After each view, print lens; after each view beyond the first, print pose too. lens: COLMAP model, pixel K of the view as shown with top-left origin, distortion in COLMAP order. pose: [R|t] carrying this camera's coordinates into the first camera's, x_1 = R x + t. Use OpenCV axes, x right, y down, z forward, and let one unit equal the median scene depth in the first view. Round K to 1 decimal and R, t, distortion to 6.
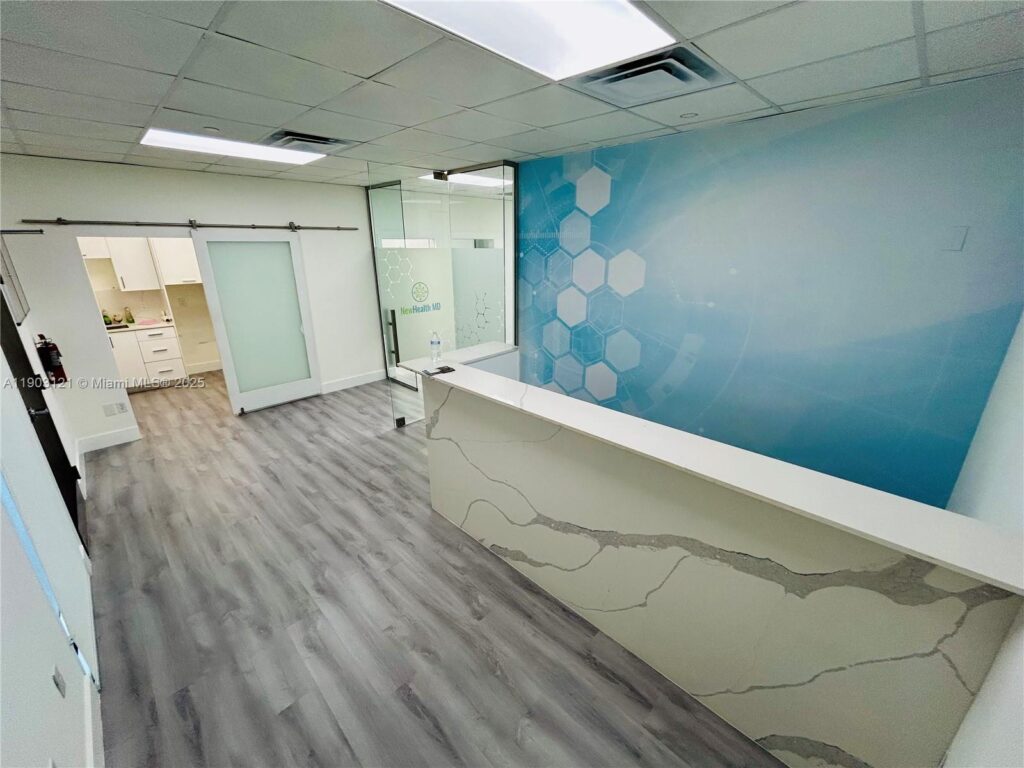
lens RADIAL K [[410.9, 0, 511.0], [0, 410.9, 383.6], [0, 0, 1]] dist [0.000708, 0.000455]
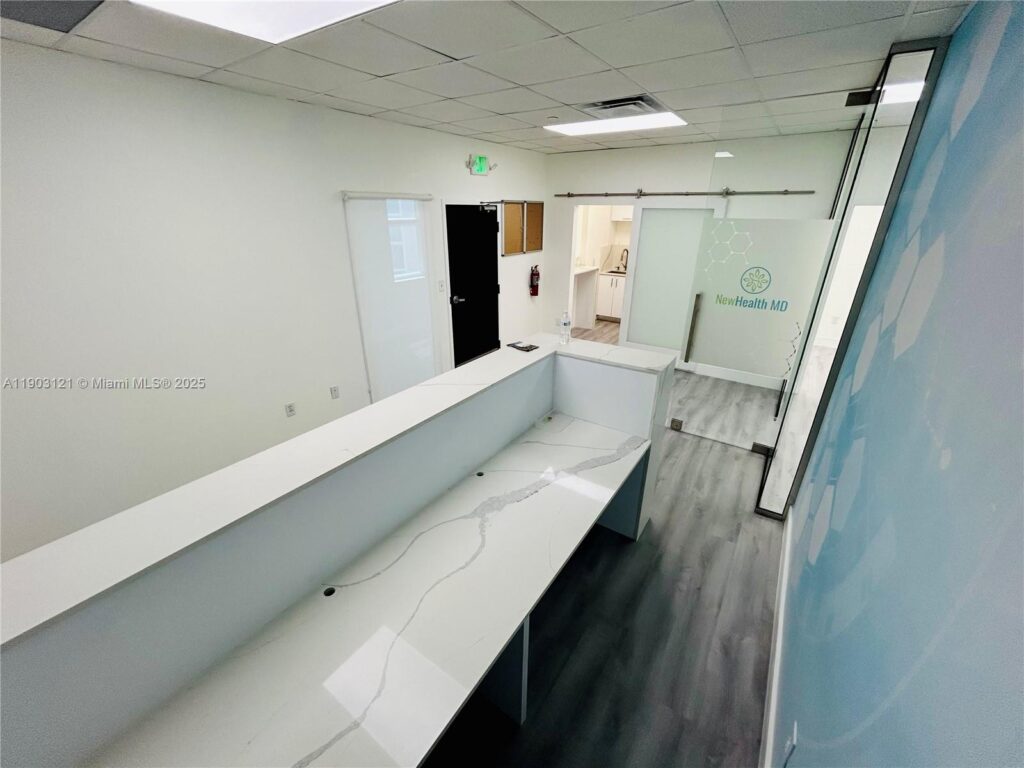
lens RADIAL K [[410.9, 0, 511.0], [0, 410.9, 383.6], [0, 0, 1]] dist [0.000708, 0.000455]
pose [[0.169448, 0.387334, -0.906234, 0.395112], [-0.324916, 0.890077, 0.319676, -0.137595], [0.930439, 0.240282, 0.276673, 0.398996]]
